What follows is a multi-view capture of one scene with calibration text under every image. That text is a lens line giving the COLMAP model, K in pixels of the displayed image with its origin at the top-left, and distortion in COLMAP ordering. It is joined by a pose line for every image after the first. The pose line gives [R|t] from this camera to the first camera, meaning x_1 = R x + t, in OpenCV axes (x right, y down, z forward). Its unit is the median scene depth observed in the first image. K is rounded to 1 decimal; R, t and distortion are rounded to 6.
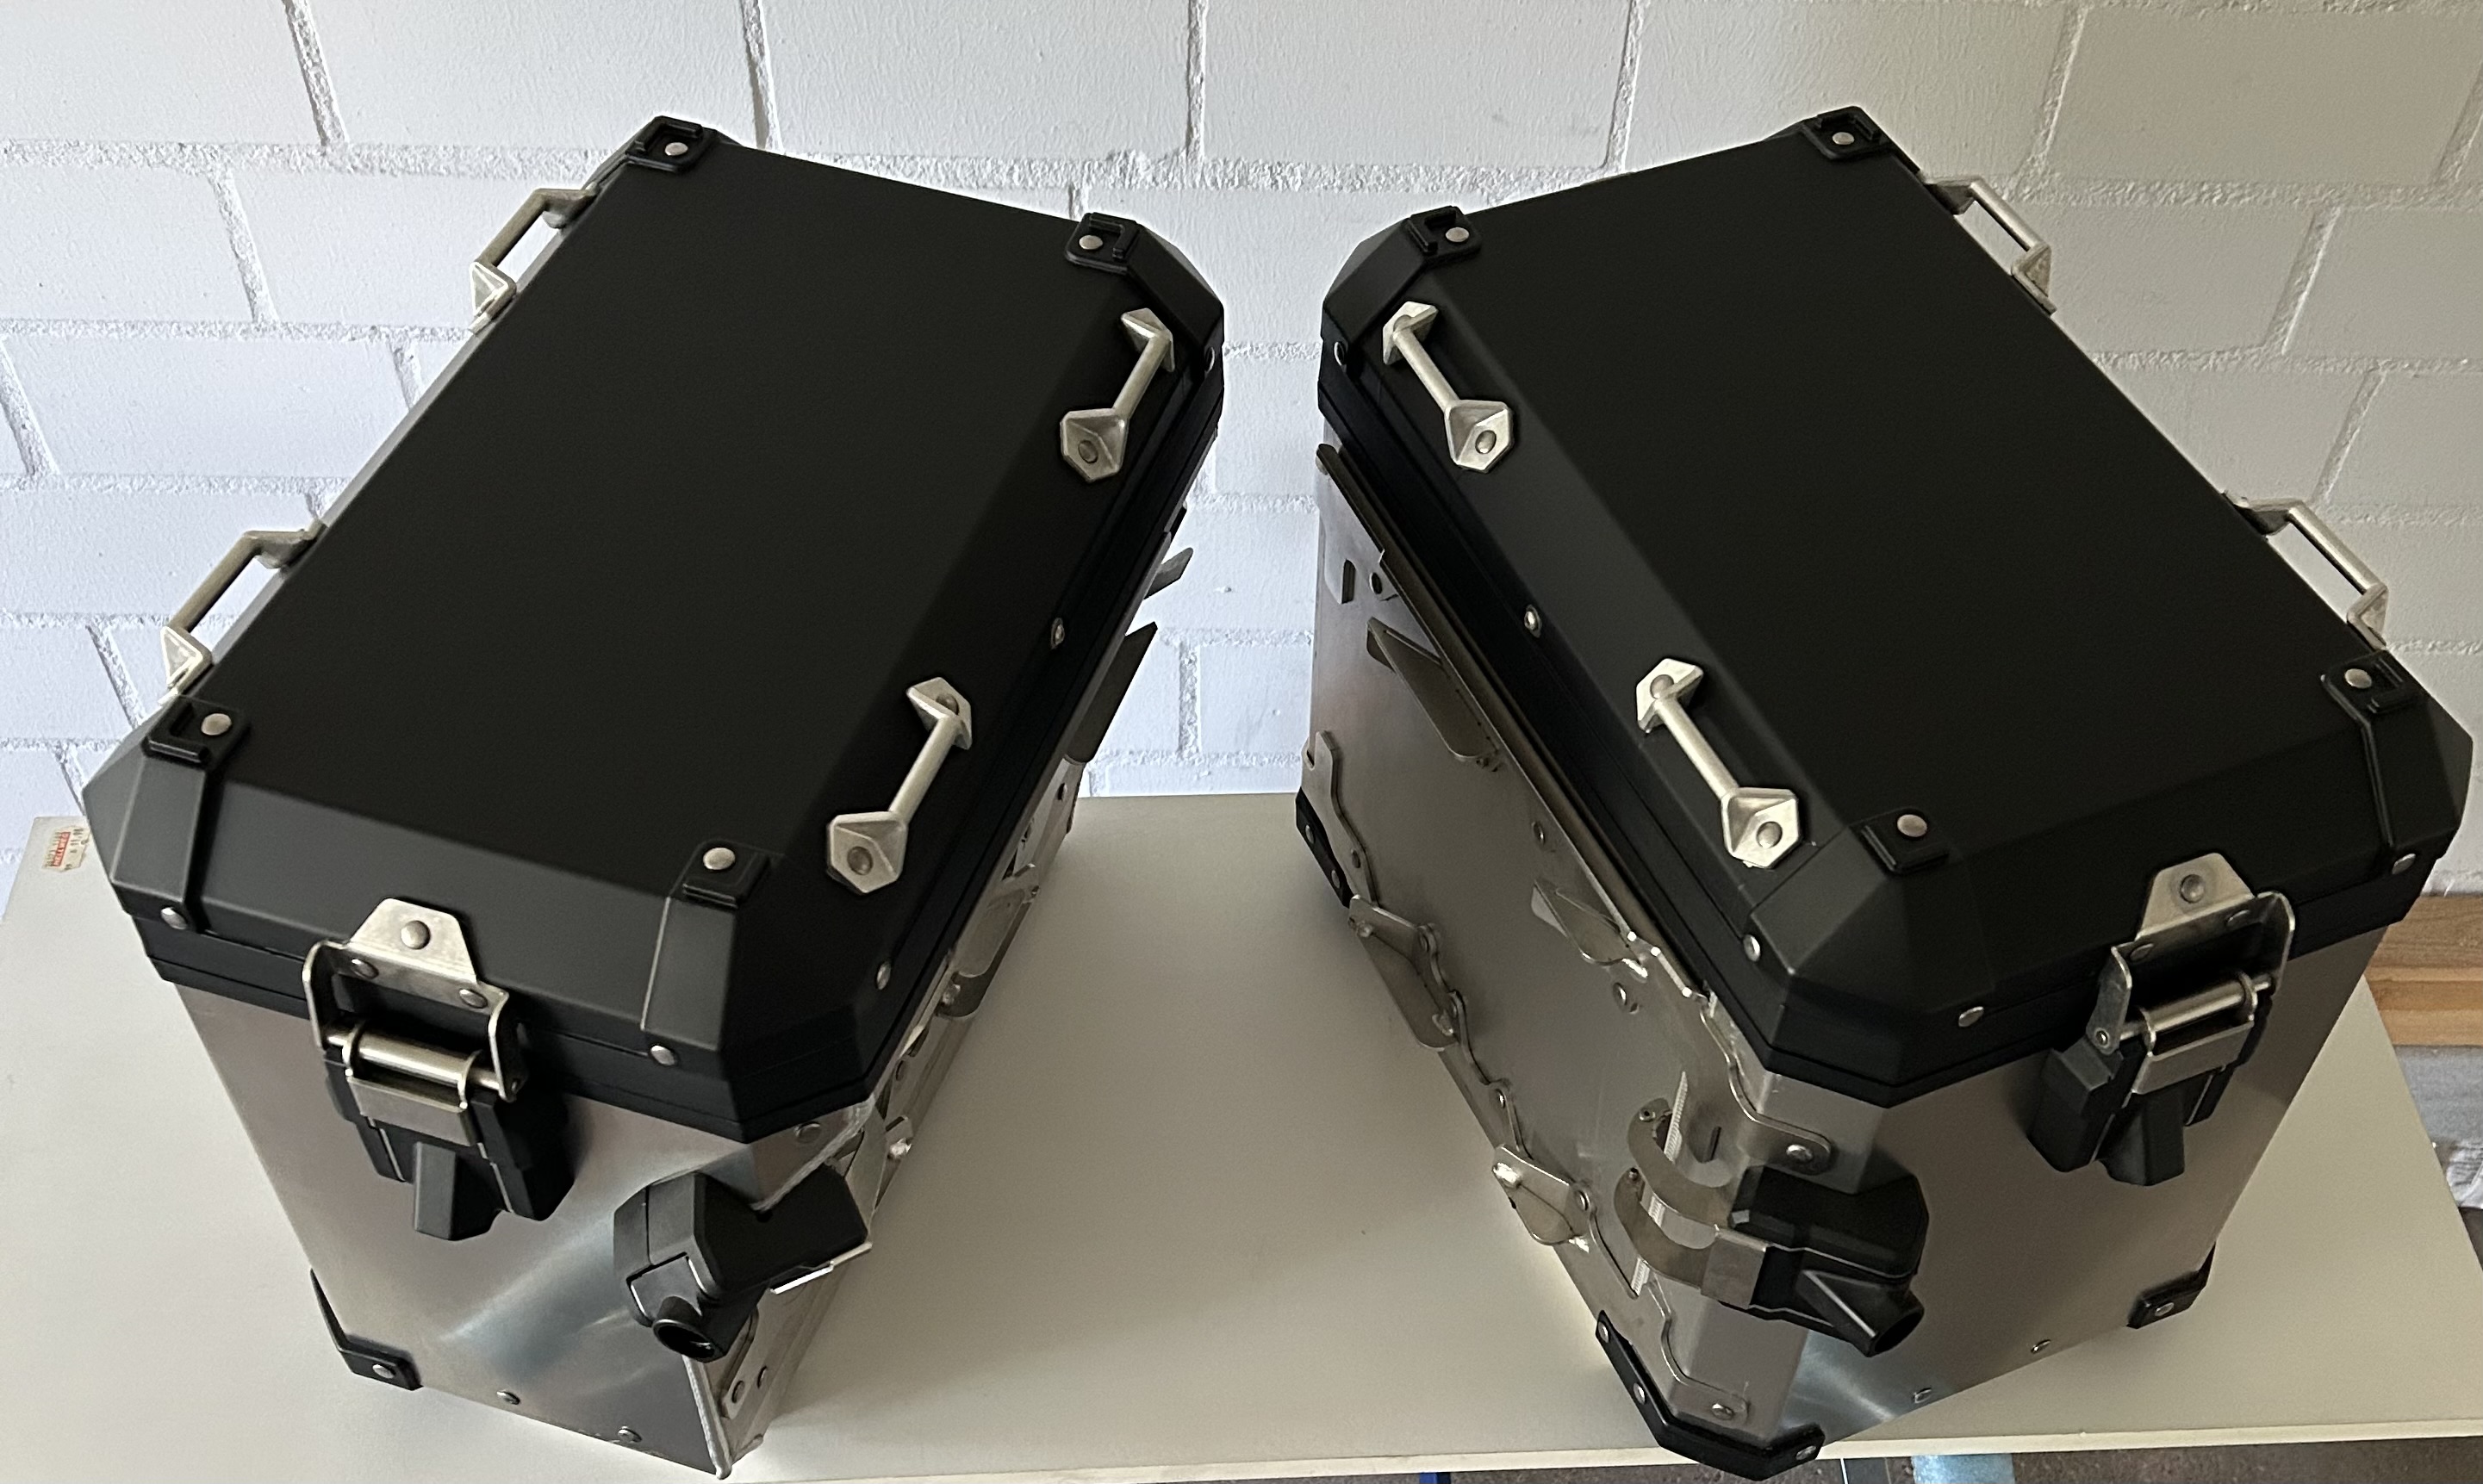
lens RADIAL K [[2569.2, 0, 1241.5], [0, 2569.2, 742.0], [0, 0, 1]] dist [0.004940, 0.019589]
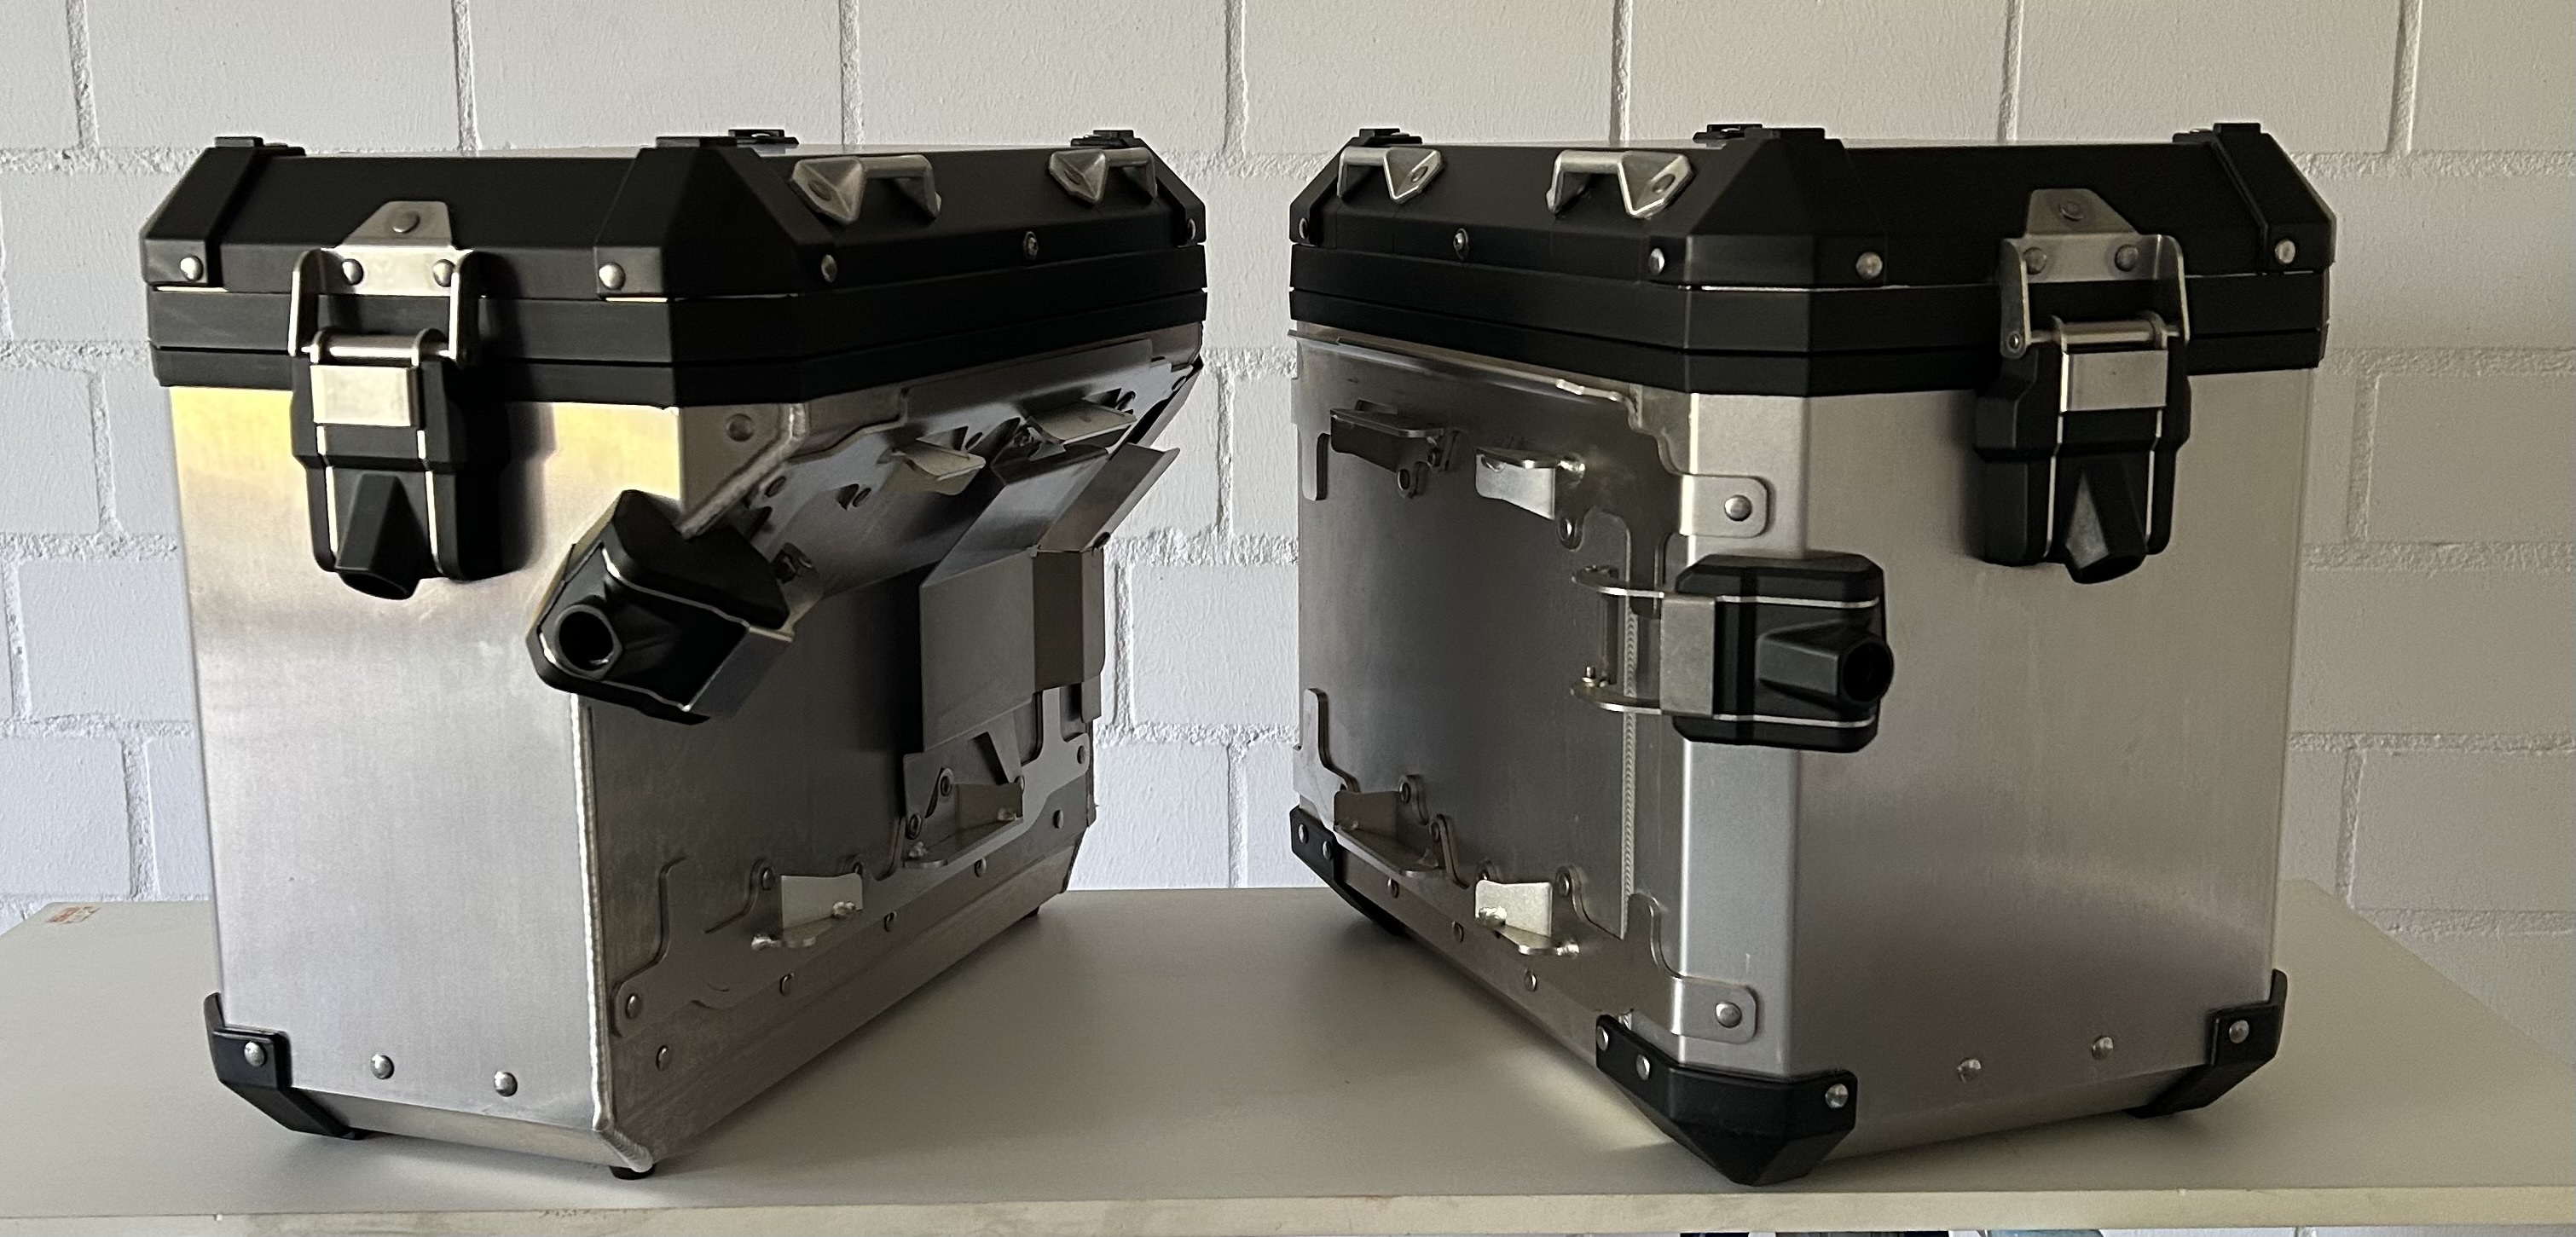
lens RADIAL K [[2434.9, 0, 1255.7], [0, 2434.9, 613.9], [0, 0, 1]] dist [0.115821, -0.244438]
pose [[0.998694, -0.017168, -0.048114, 0.052576], [-0.016181, 0.787030, -0.616702, 0.523924], [0.048455, 0.616675, 0.785725, 0.187633]]
